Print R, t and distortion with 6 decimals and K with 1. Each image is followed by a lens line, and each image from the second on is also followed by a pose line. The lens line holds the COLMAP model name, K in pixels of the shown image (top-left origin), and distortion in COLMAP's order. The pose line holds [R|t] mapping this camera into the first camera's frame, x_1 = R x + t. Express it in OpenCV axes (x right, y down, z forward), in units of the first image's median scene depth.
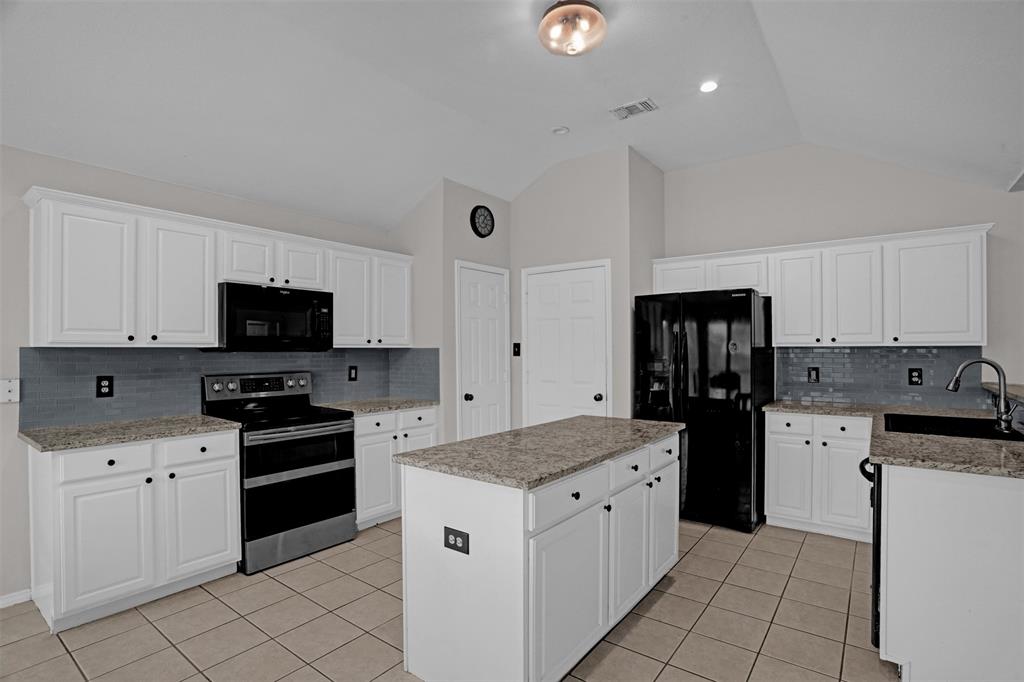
lens RADIAL K [[507.9, 0, 521.2], [0, 507.9, 343.0], [0, 0, 1]] dist [-0.065674, 0.019243]
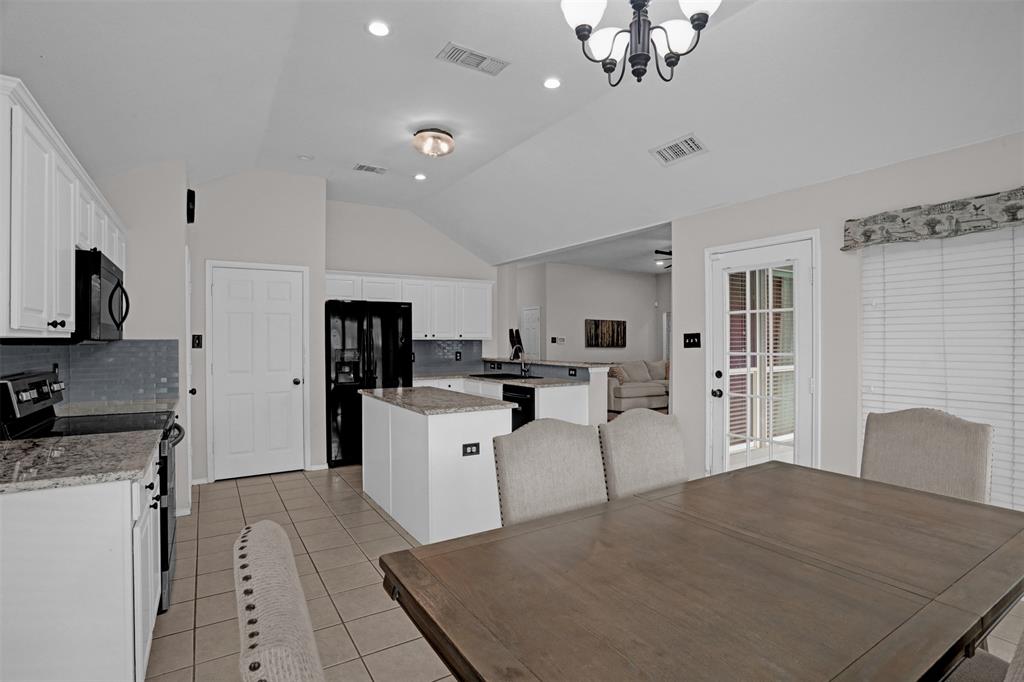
lens RADIAL K [[507.9, 0, 521.4], [0, 507.9, 336.9], [0, 0, 1]] dist [-0.065674, 0.019243]
pose [[0.349481, 0.007304, 0.936915, -0.899772], [-0.009404, 0.999947, -0.004288, 0.002134], [-0.936896, -0.007312, 0.349531, 0.113204]]
